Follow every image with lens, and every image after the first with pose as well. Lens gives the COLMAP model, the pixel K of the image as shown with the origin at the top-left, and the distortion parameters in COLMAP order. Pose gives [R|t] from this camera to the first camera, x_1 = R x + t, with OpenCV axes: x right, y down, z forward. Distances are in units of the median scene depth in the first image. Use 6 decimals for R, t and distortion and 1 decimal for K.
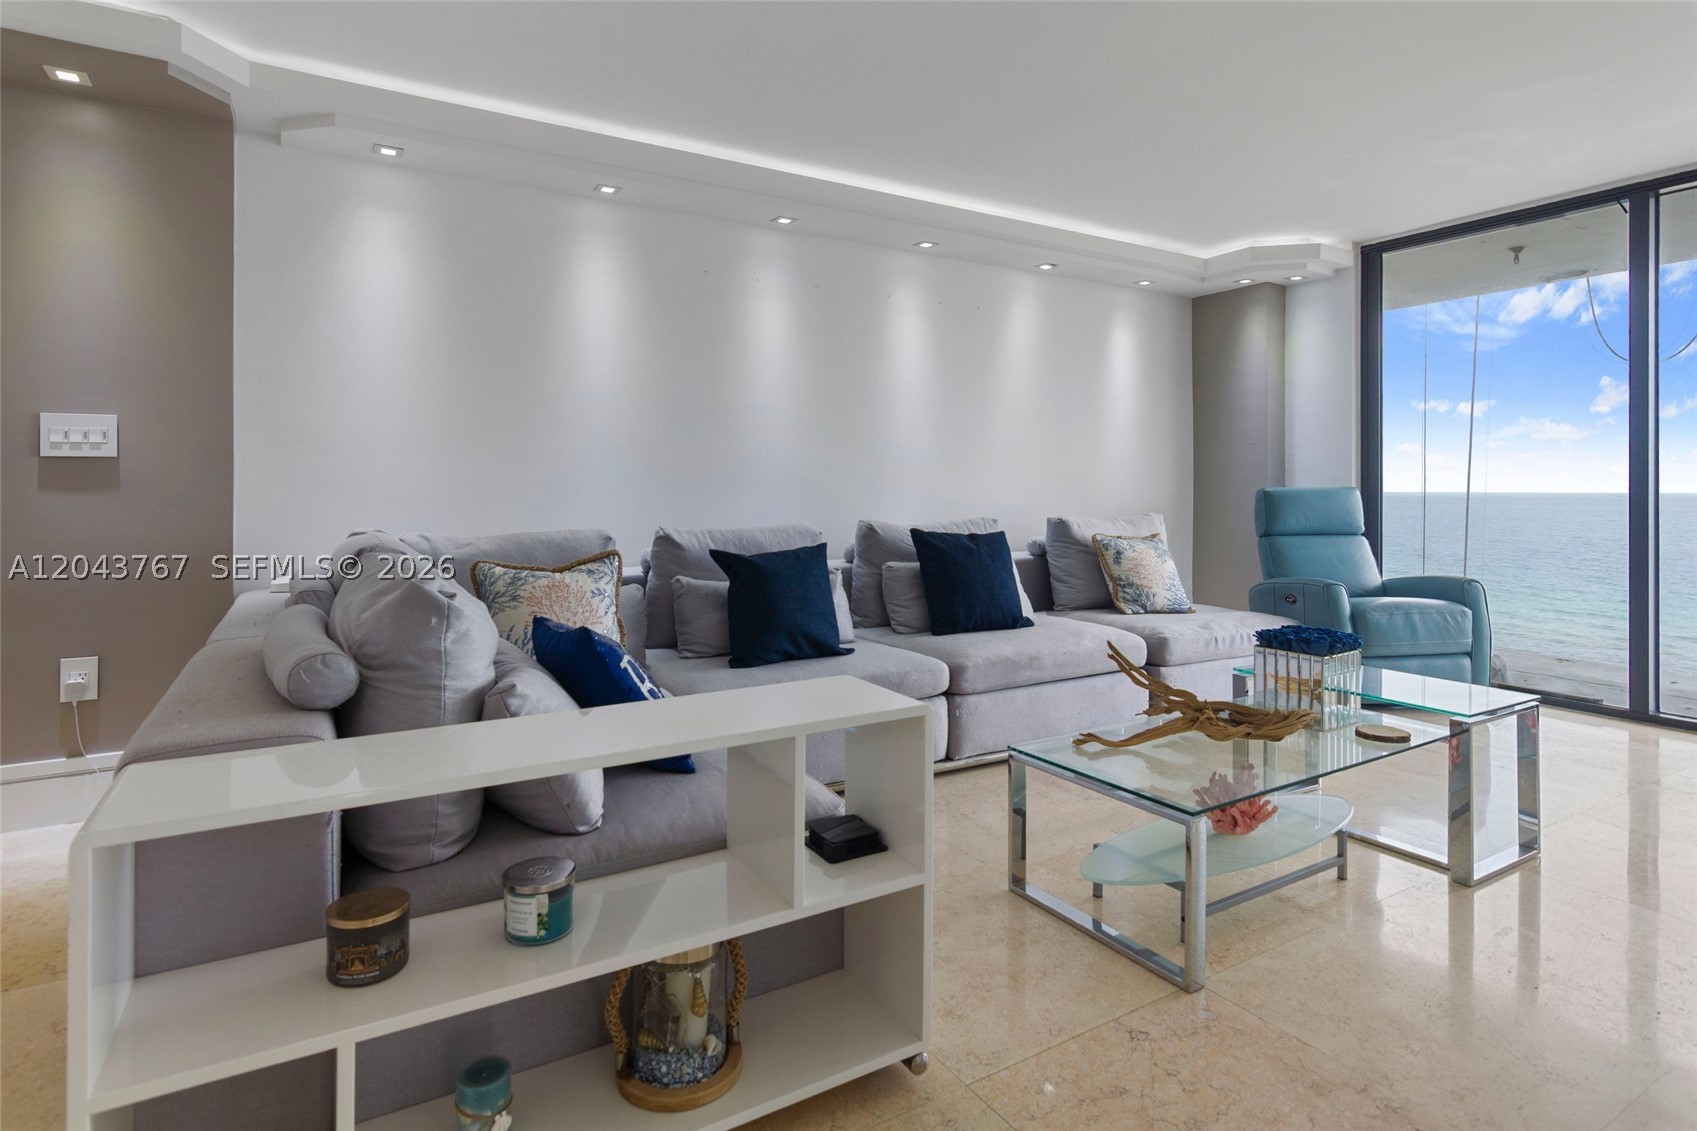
lens RADIAL K [[869.5, 0, 807.5], [0, 869.5, 481.4], [0, 0, 1]] dist [-0.003852, 0.001100]
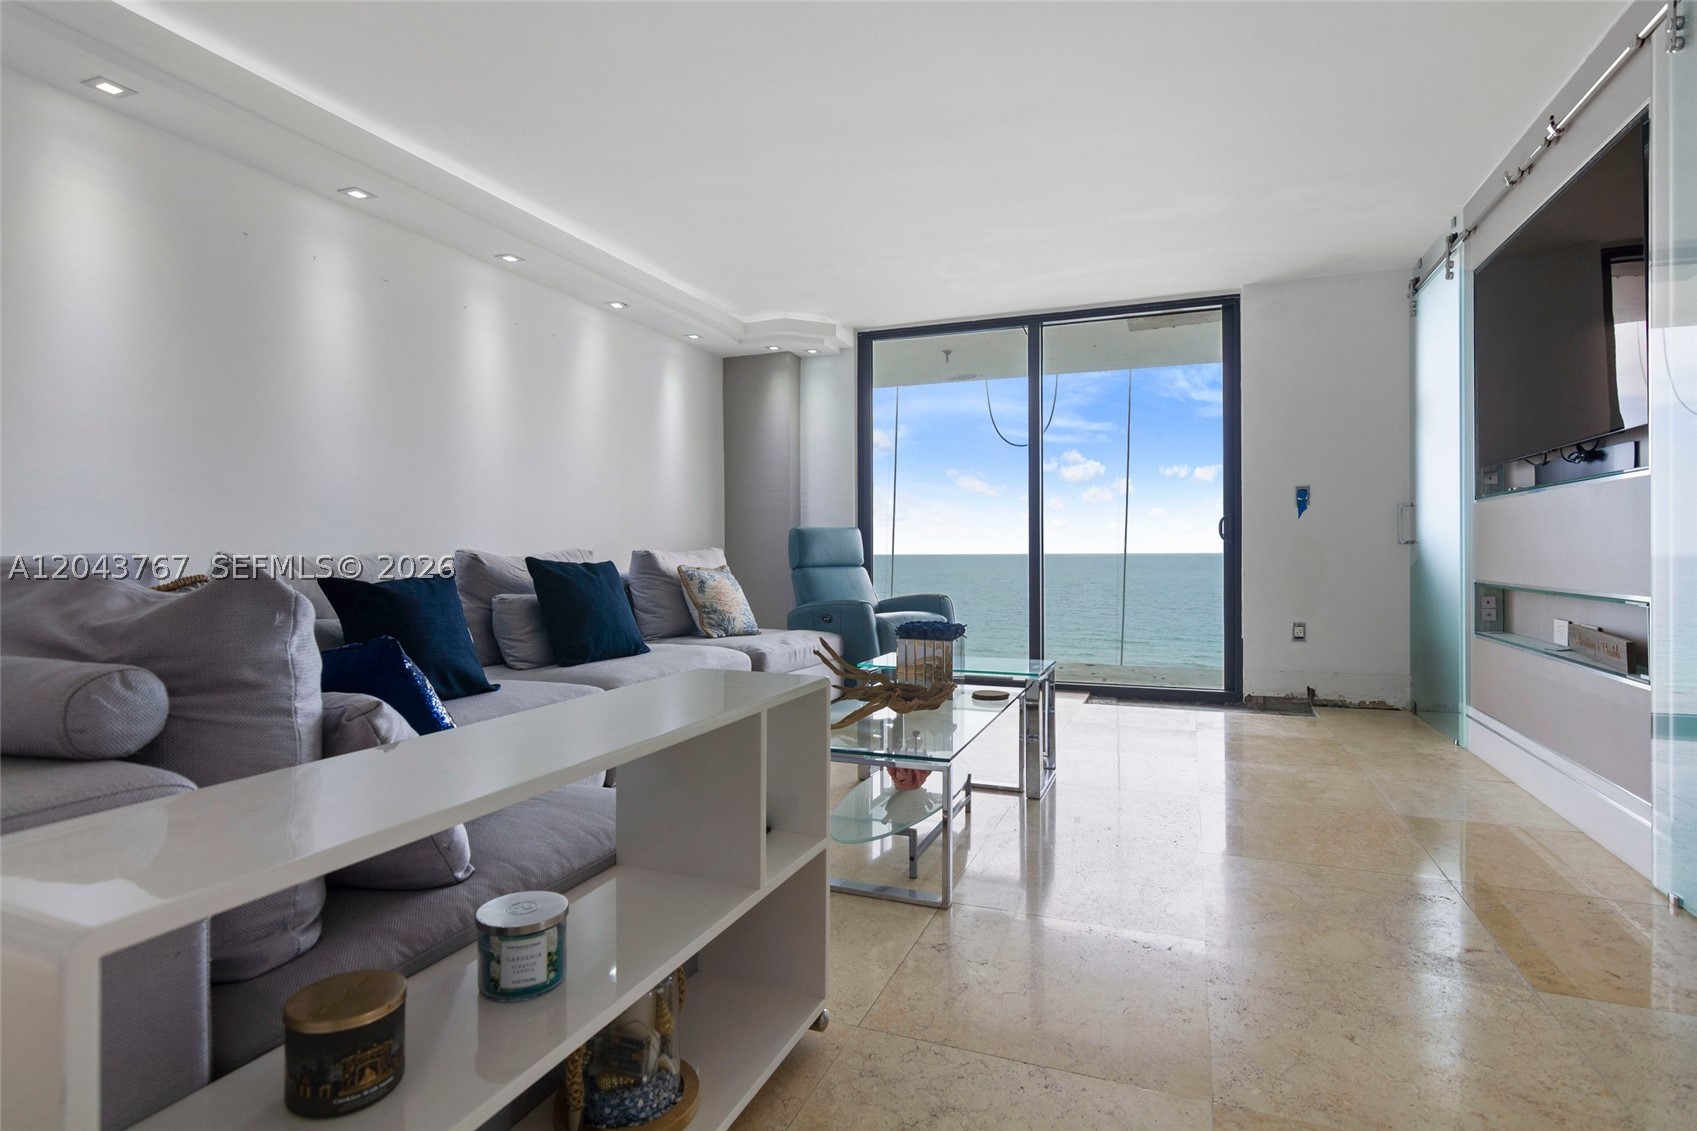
lens RADIAL K [[869.5, 0, 826.2], [0, 869.5, 543.4], [0, 0, 1]] dist [-0.003852, 0.001100]
pose [[0.795175, 0.004803, 0.606360, -0.185252], [-0.006800, 0.999976, 0.000996, 0.035217], [-0.606341, -0.004915, 0.795189, 0.062372]]
